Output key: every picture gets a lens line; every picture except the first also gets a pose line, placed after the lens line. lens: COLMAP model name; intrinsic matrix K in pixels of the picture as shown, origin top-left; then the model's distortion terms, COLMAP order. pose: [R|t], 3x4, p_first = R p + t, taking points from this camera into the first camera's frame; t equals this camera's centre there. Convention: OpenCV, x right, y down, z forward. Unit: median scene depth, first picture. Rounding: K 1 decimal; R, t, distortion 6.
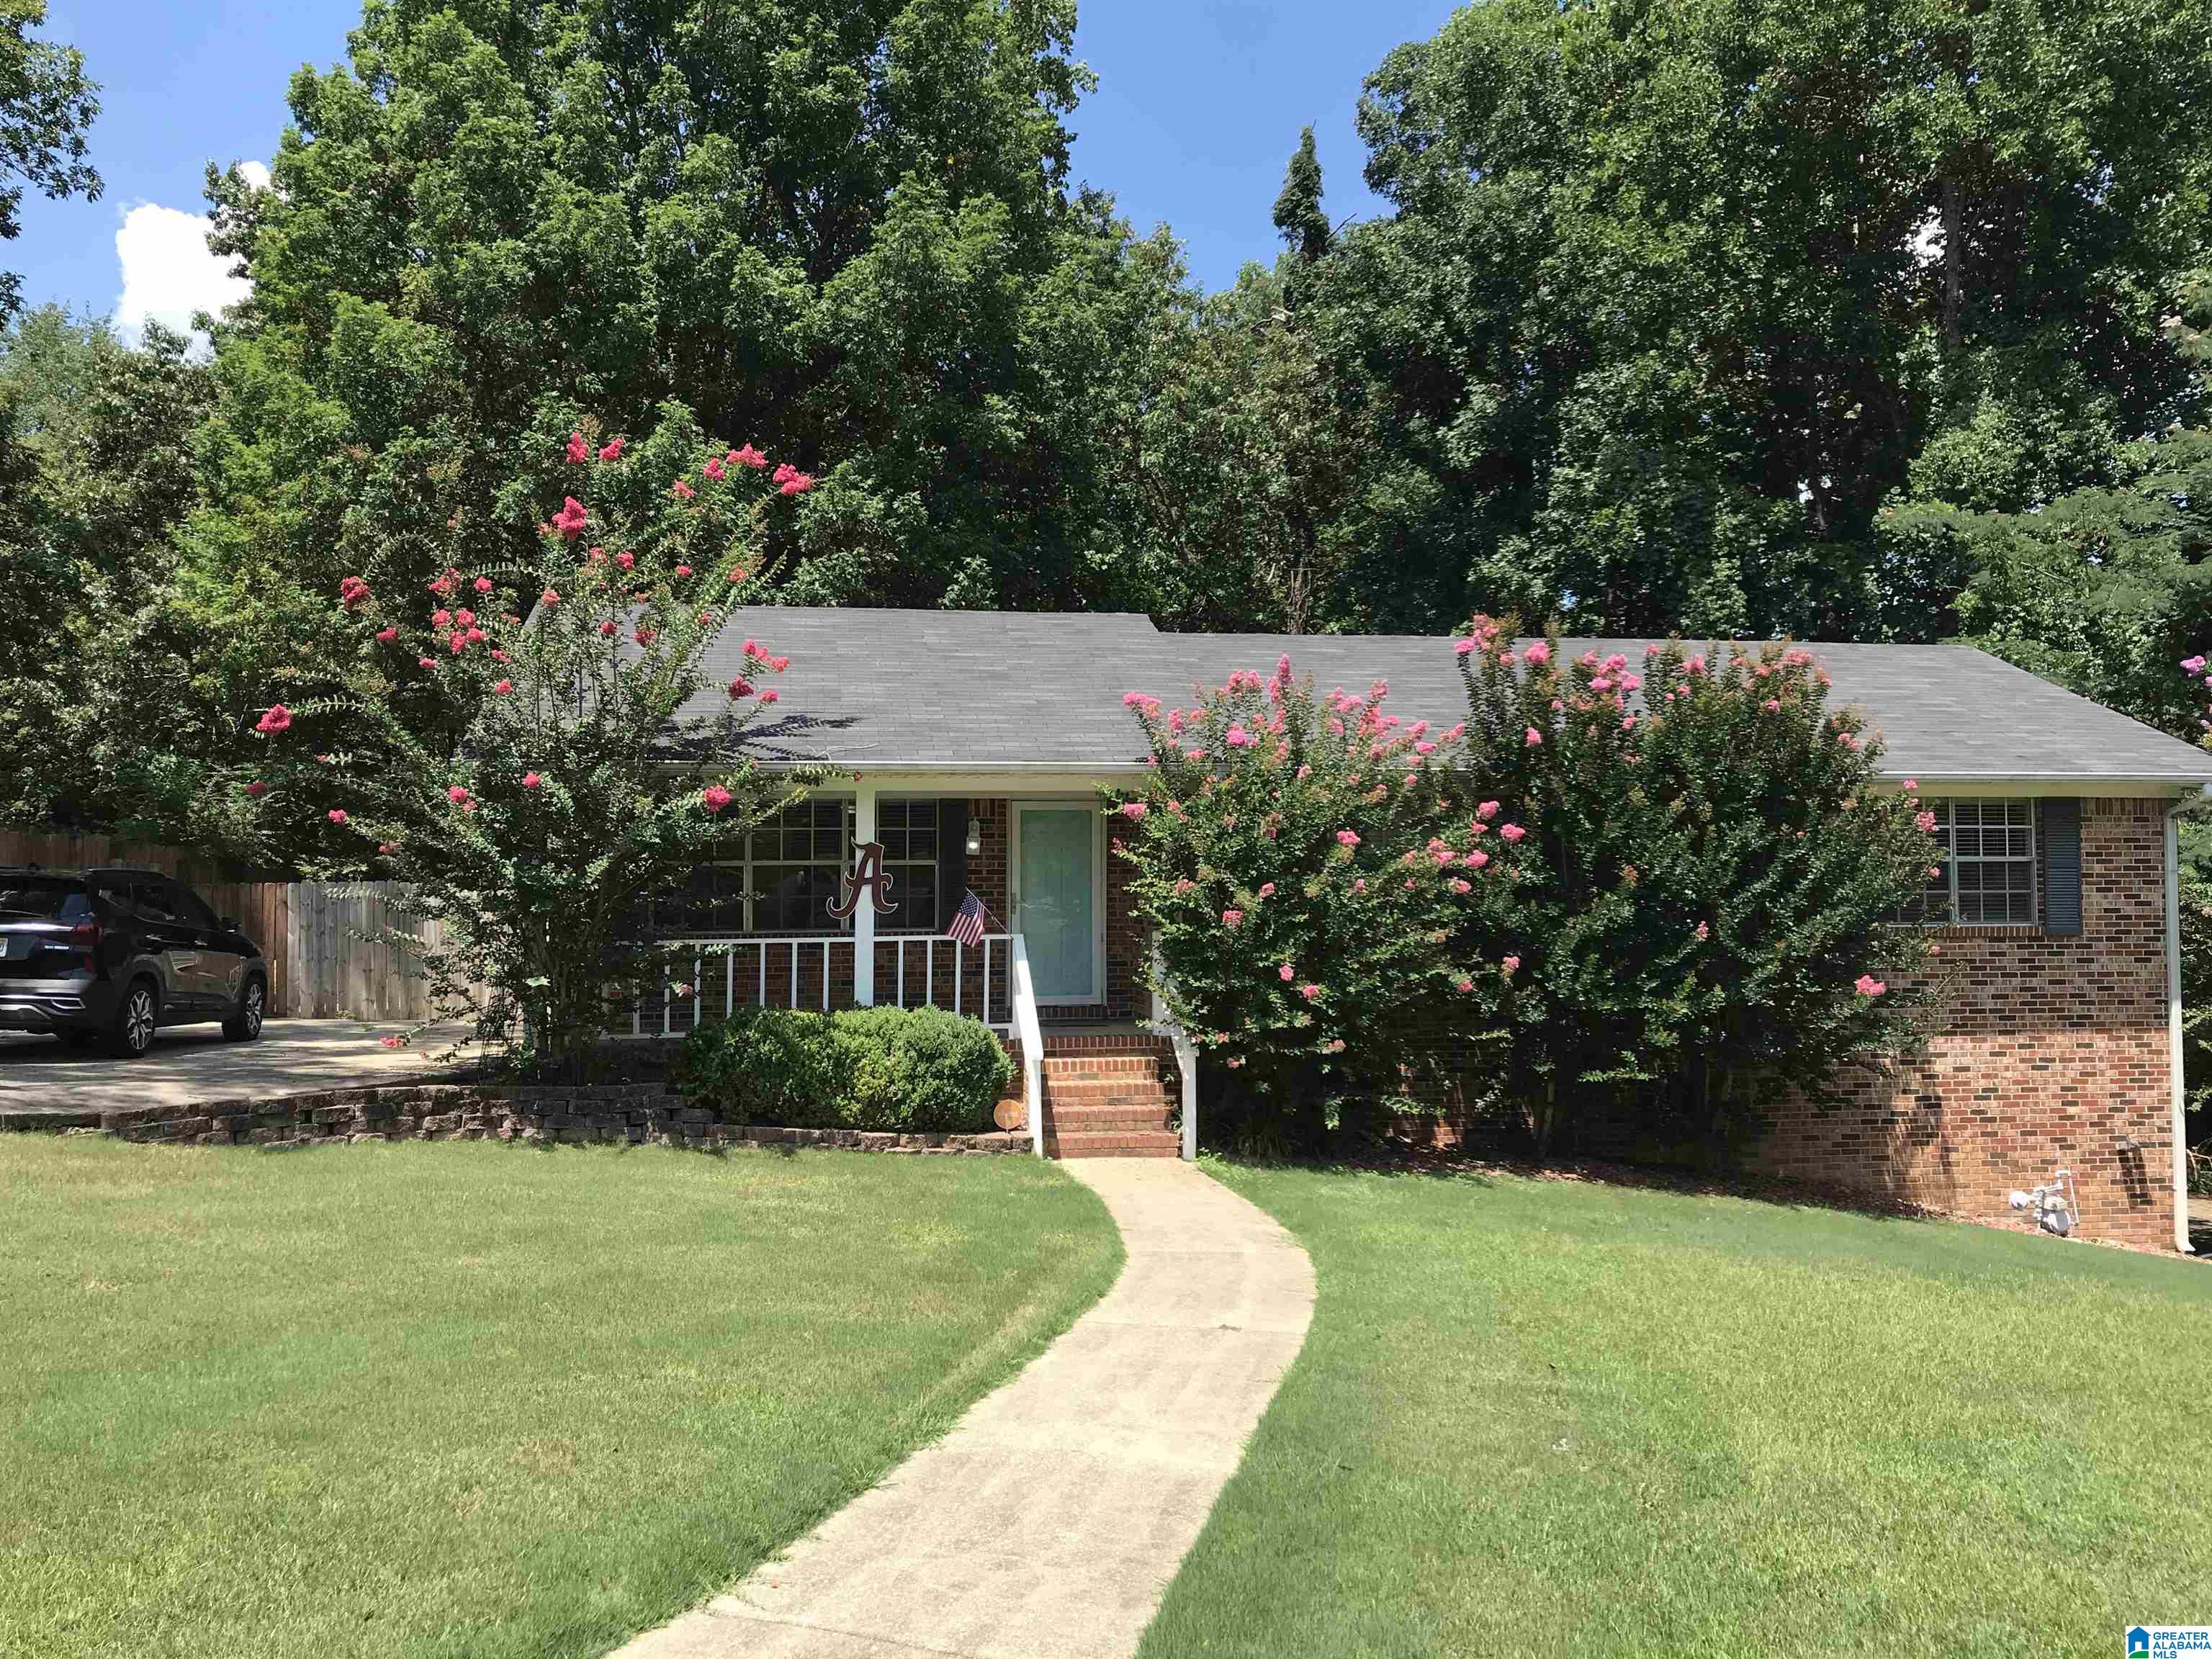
lens RADIAL K [[2160.2, 0, 1106.0], [0, 2160.2, 829.5], [0, 0, 1]] dist [0.102906, -0.179347]
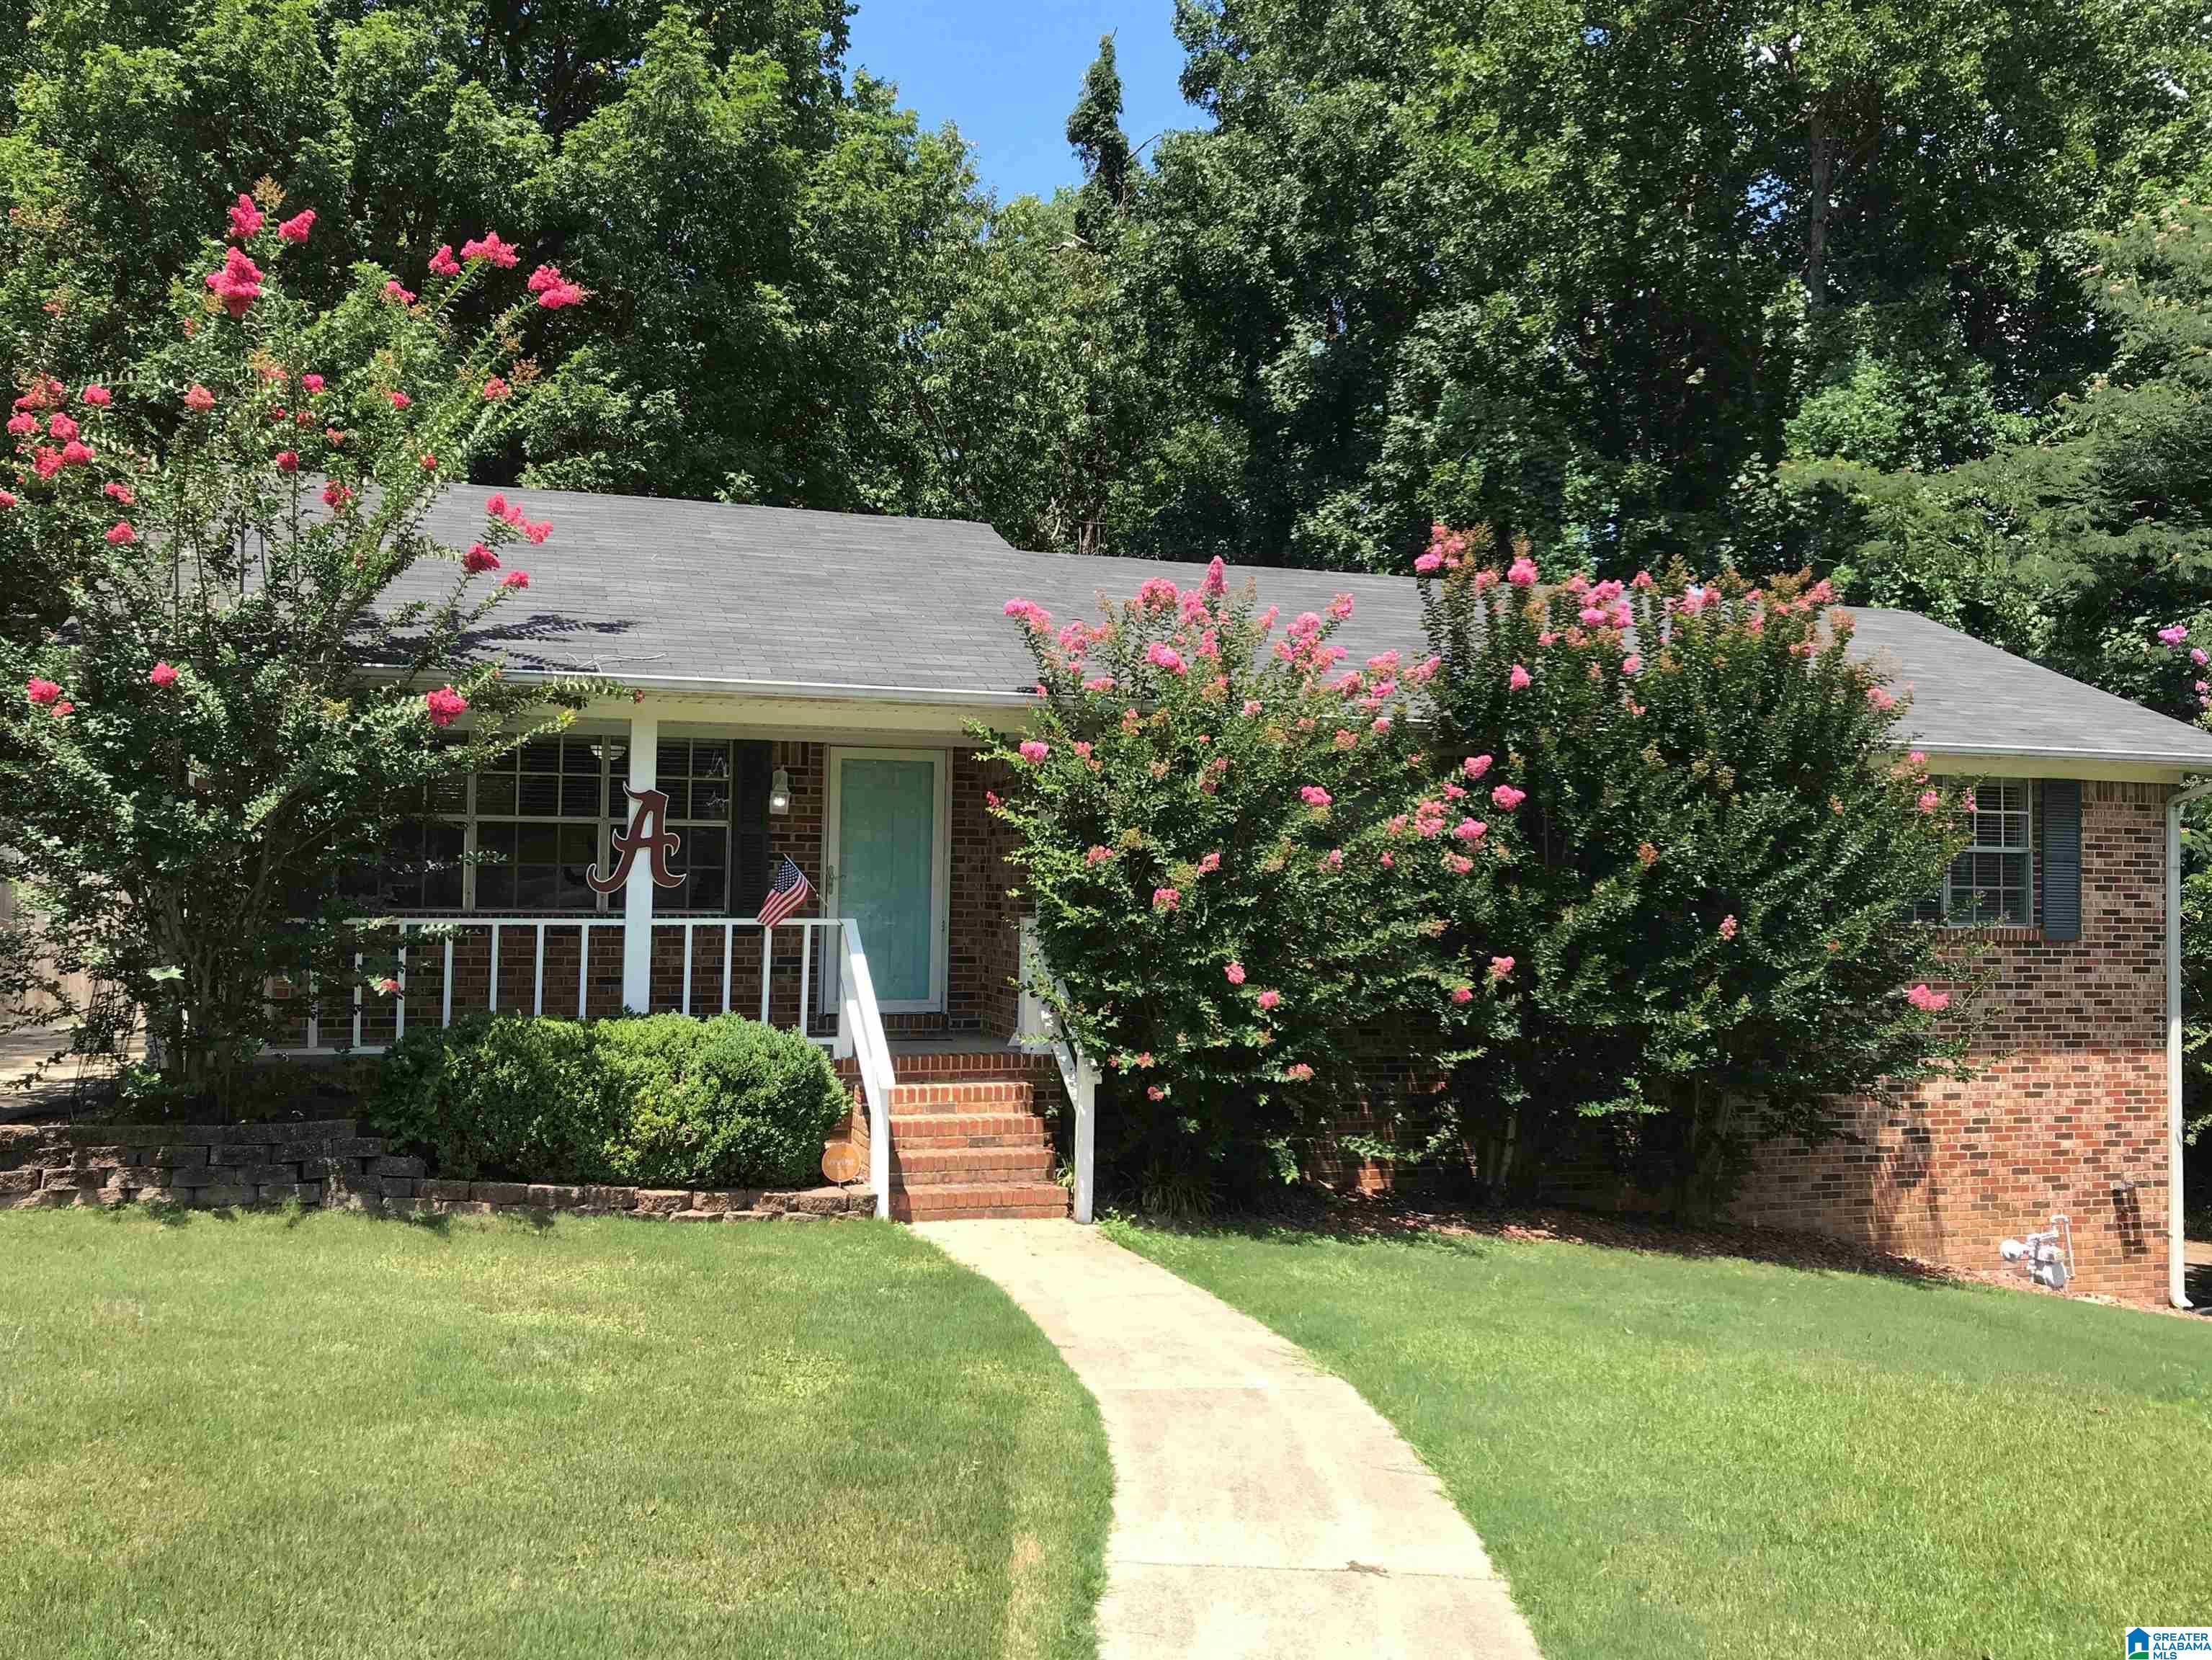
lens RADIAL K [[2069.6, 0, 1106.0], [0, 2069.6, 830.0], [0, 0, 1]] dist [0.025216, -0.014657]
pose [[0.986688, 0.022895, 0.161008, -0.064004], [-0.022081, 0.999733, -0.006846, 0.019253], [-0.161121, 0.003200, 0.986929, 0.258410]]
